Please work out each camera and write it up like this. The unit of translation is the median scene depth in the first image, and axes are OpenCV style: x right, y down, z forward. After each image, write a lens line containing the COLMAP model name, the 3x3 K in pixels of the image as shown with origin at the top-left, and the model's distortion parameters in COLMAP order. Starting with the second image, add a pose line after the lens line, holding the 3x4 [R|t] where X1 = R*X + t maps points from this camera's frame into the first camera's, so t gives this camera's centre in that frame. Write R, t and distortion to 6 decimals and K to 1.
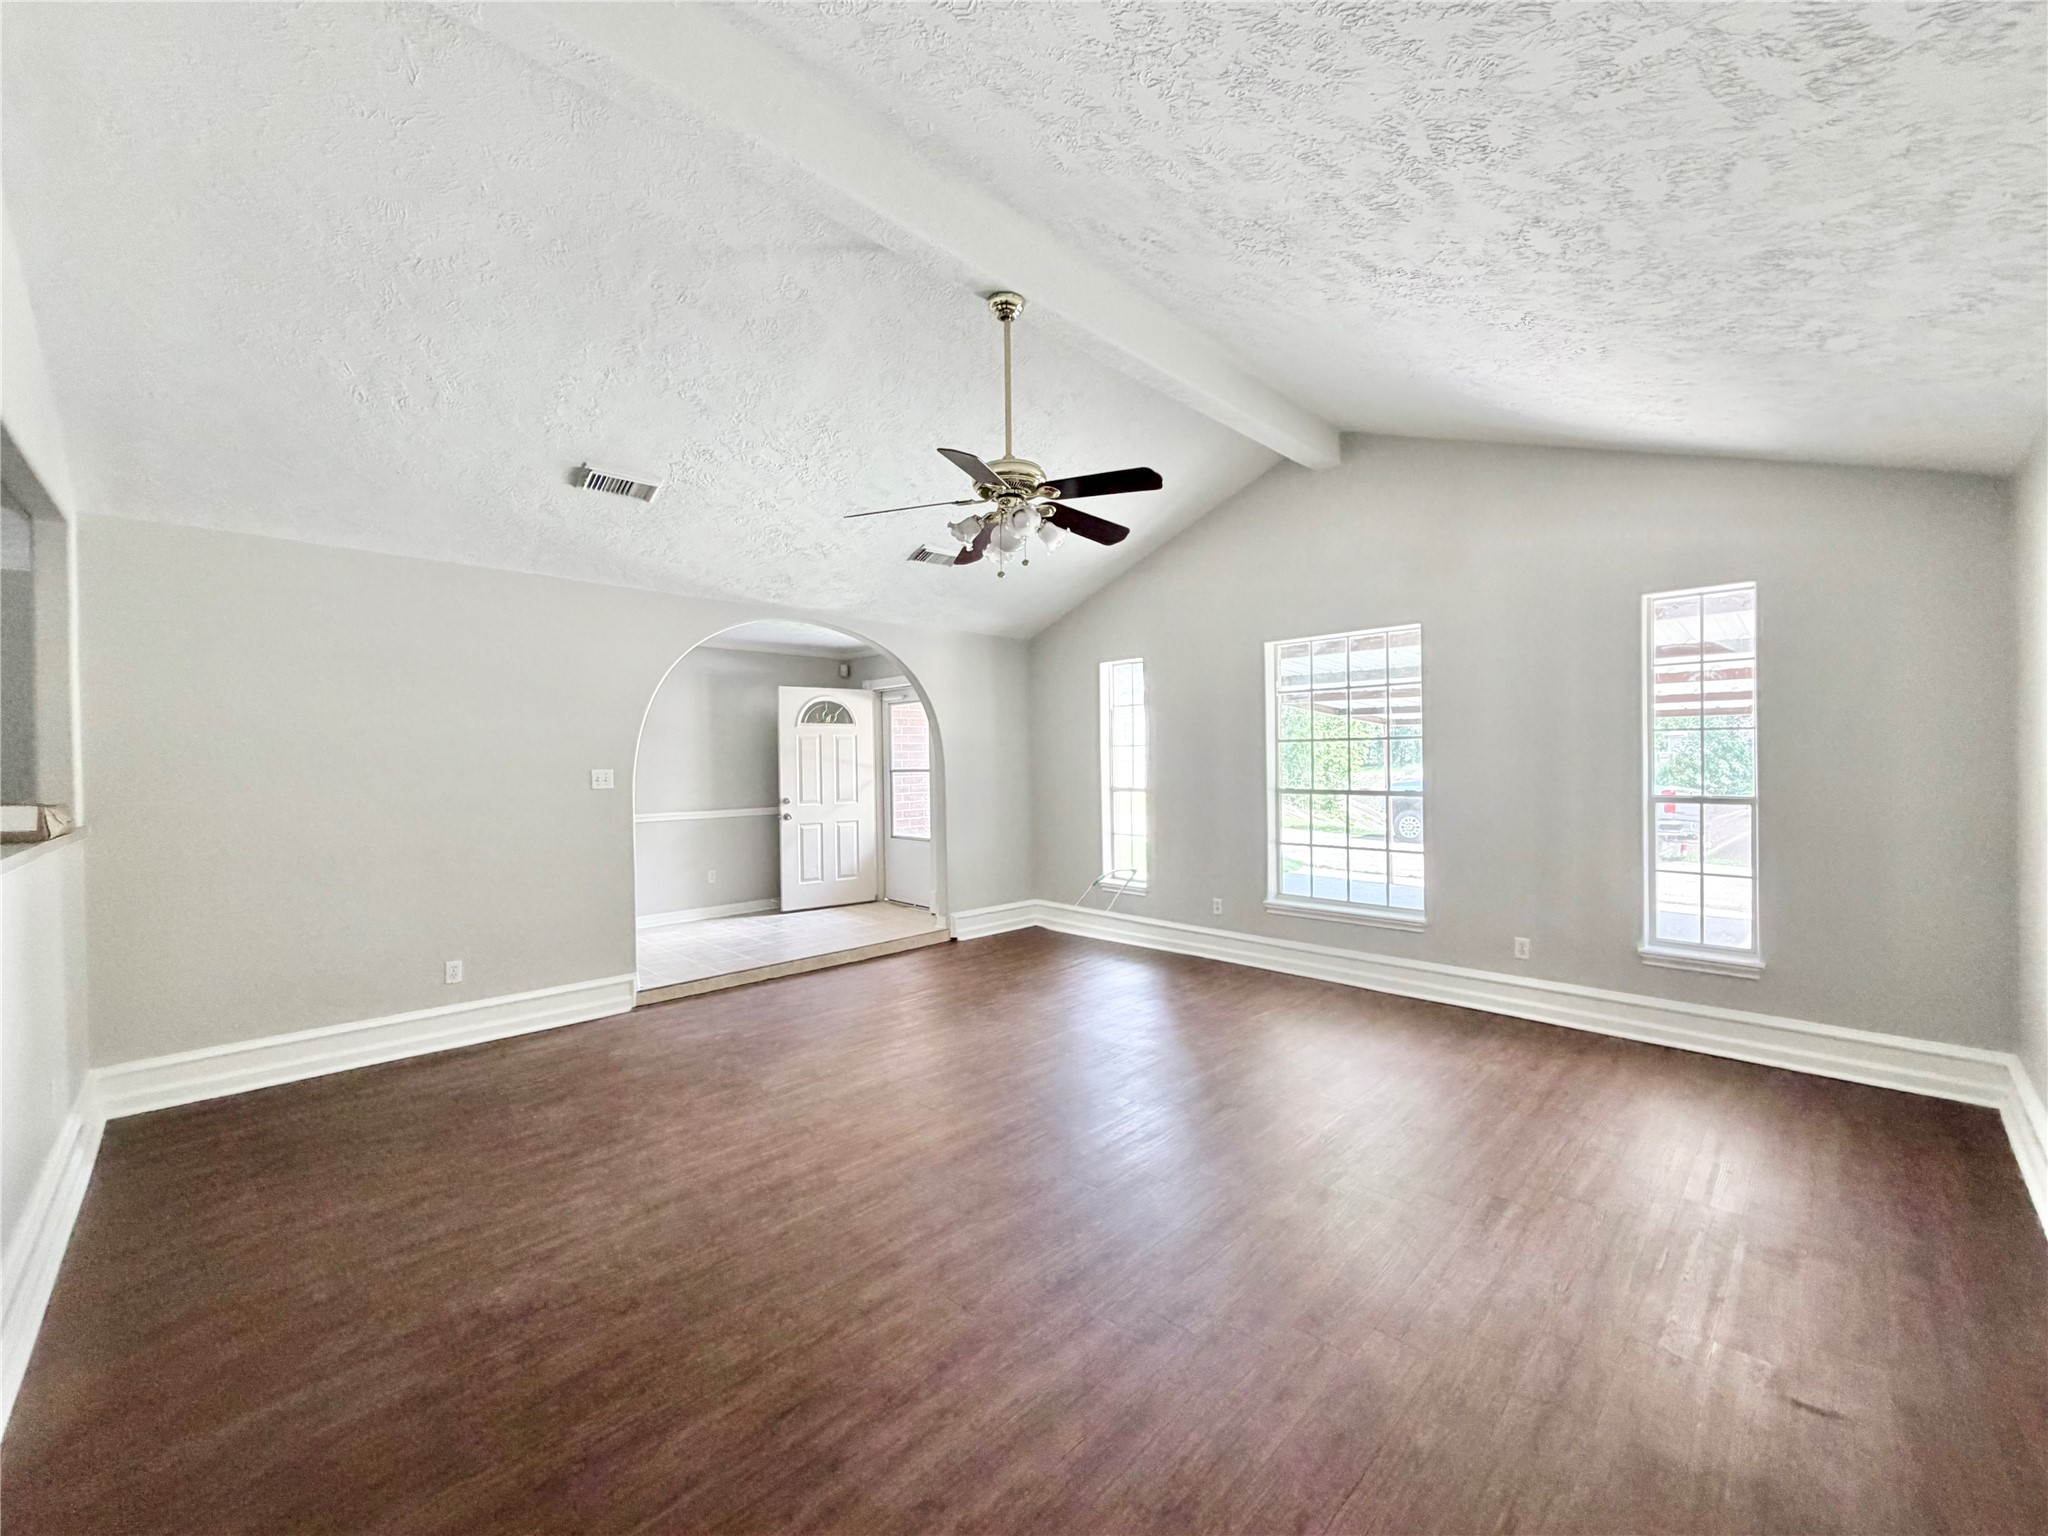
lens RADIAL K [[818.0, 0, 1019.5], [0, 818.0, 767.6], [0, 0, 1]] dist [-0.000243, 0.000300]
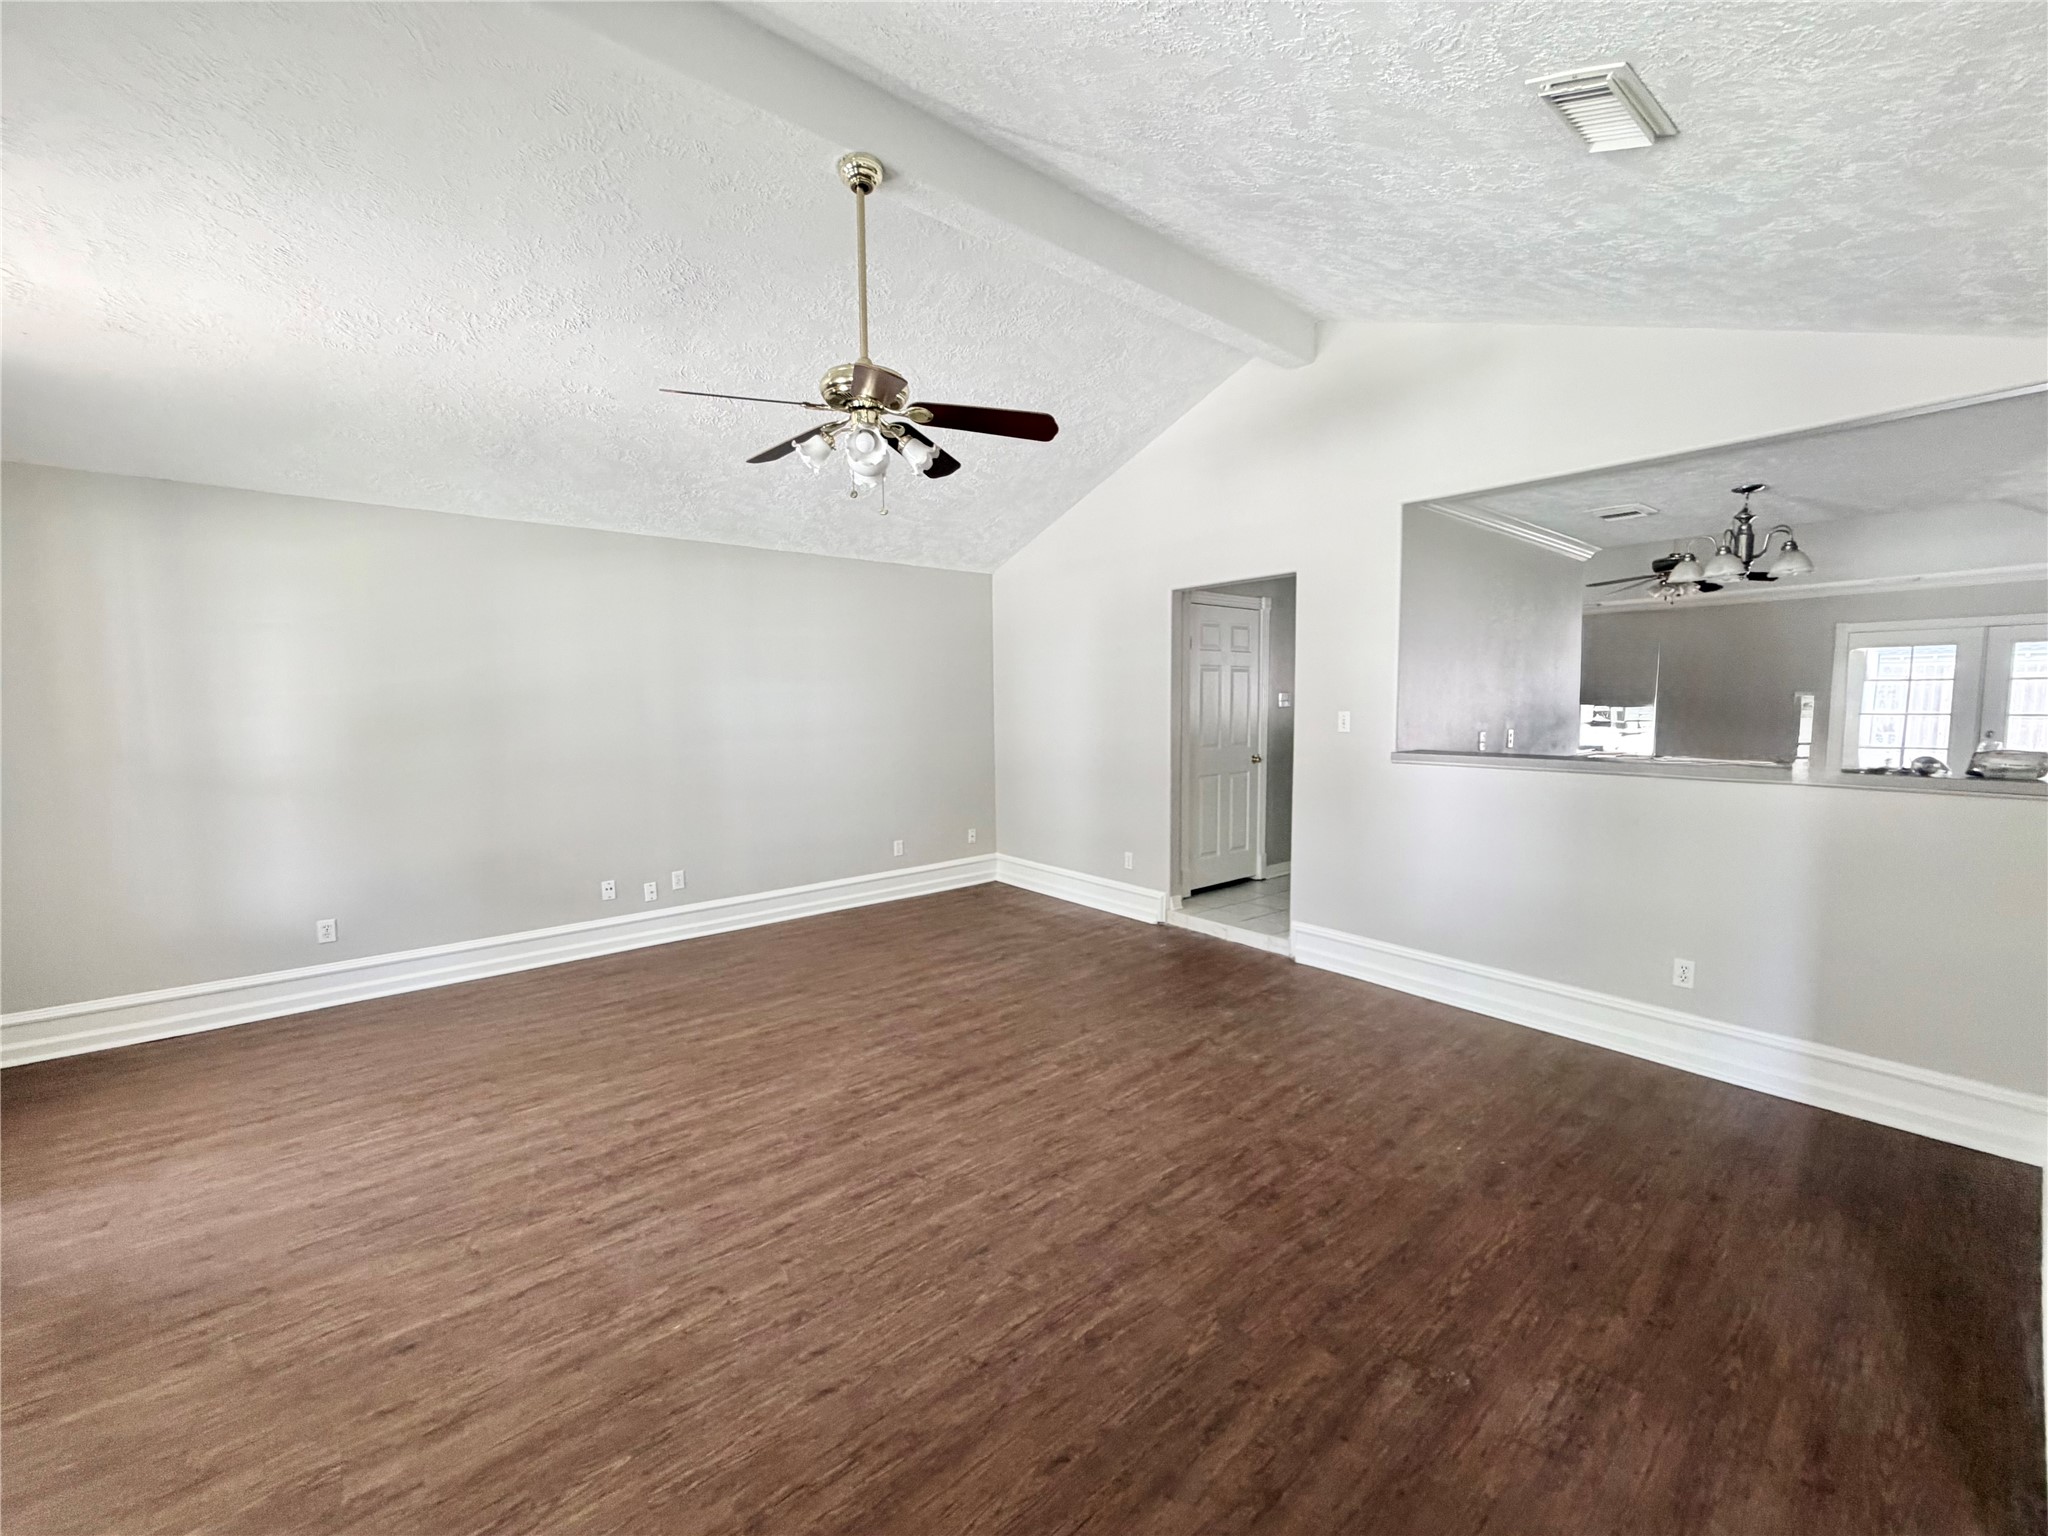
lens RADIAL K [[818.0, 0, 1019.5], [0, 818.0, 767.6], [0, 0, 1]] dist [-0.000243, 0.000300]
pose [[-0.995063, 0.008548, 0.098872, -0.262871], [0.016476, 0.996687, 0.079643, -0.018413], [-0.097864, 0.080879, -0.991908, 1.971875]]
